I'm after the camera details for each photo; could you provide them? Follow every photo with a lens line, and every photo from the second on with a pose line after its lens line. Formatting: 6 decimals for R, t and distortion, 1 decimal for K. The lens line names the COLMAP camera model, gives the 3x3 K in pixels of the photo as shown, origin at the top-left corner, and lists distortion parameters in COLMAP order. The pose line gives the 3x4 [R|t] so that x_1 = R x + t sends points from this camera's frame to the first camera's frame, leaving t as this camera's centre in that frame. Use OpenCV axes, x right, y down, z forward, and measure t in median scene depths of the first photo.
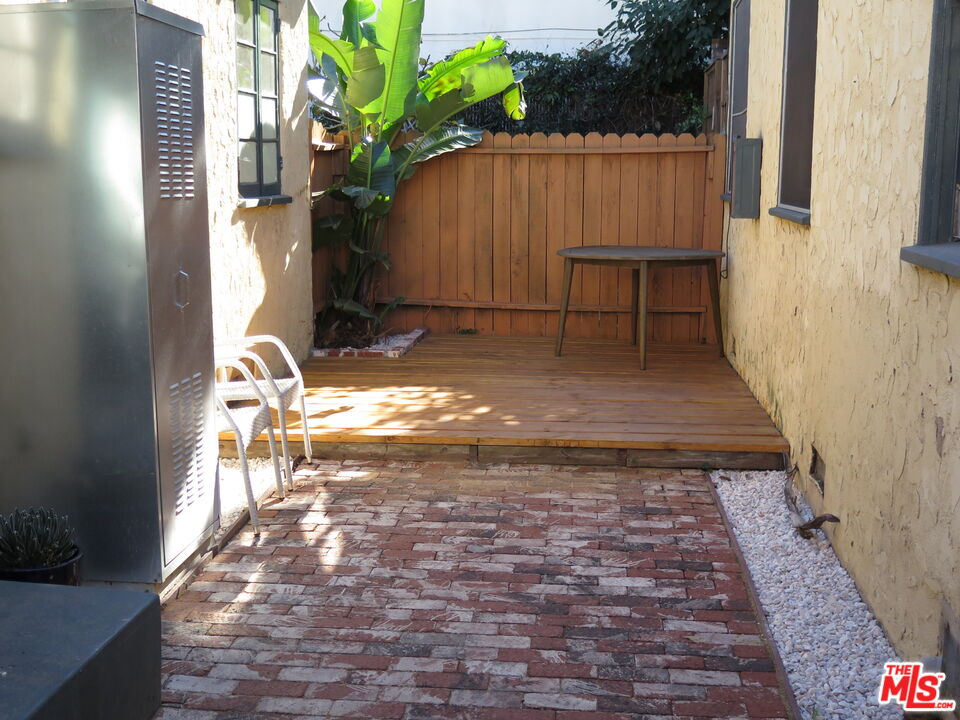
lens RADIAL K [[1167.8, 0, 480.0], [0, 1167.8, 360.0], [0, 0, 1]] dist [-0.018943, -0.013656]
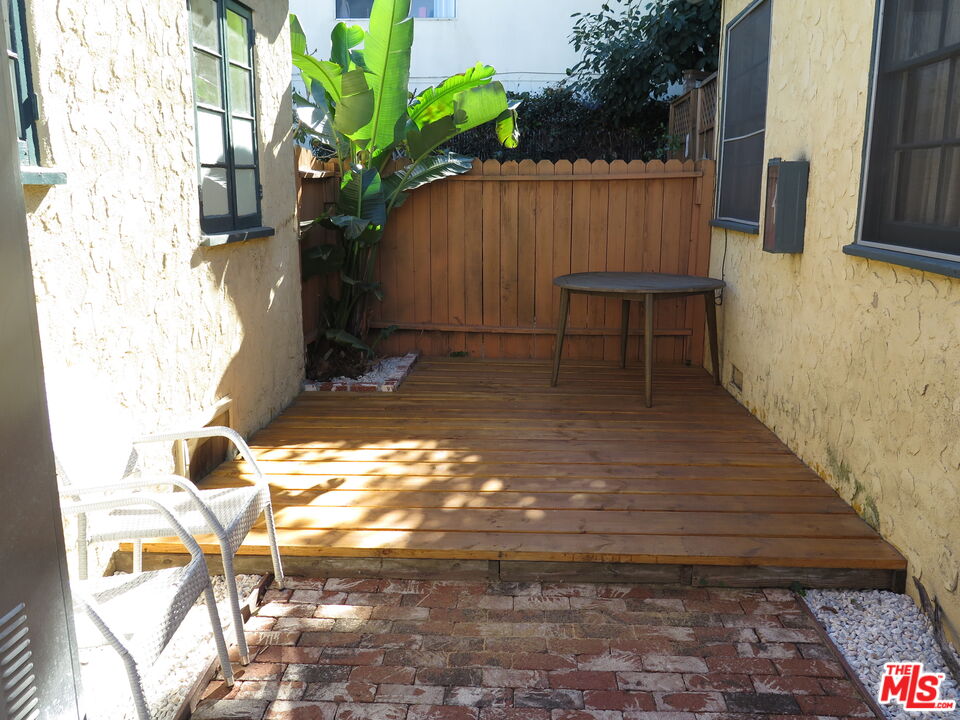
lens RADIAL K [[811.1, 0, 480.0], [0, 811.1, 360.0], [0, 0, 1]] dist [-0.011636, -0.007900]
pose [[0.999094, -0.013142, 0.040490, -0.027751], [0.011414, 0.999027, 0.042599, -0.065763], [-0.041010, -0.042098, 0.998271, 0.373390]]
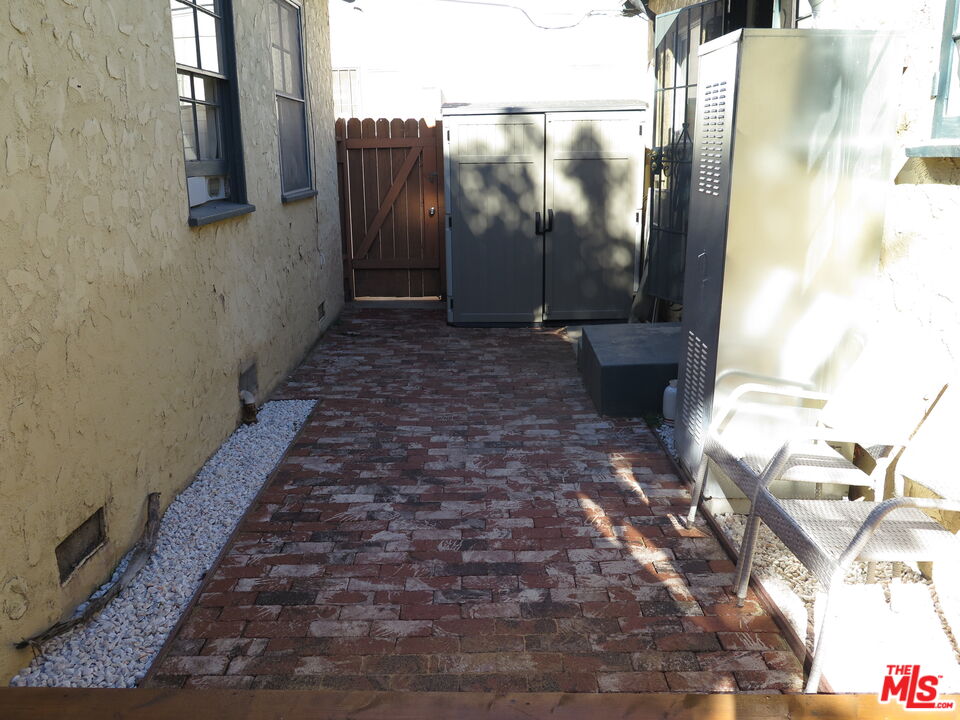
lens RADIAL K [[811.1, 0, 480.0], [0, 811.1, 360.0], [0, 0, 1]] dist [-0.011636, -0.007900]
pose [[-0.995178, 0.030571, -0.093204, 0.037036], [-0.010308, 0.912339, 0.409306, -0.181038], [0.097546, 0.408293, -0.907624, 1.012983]]
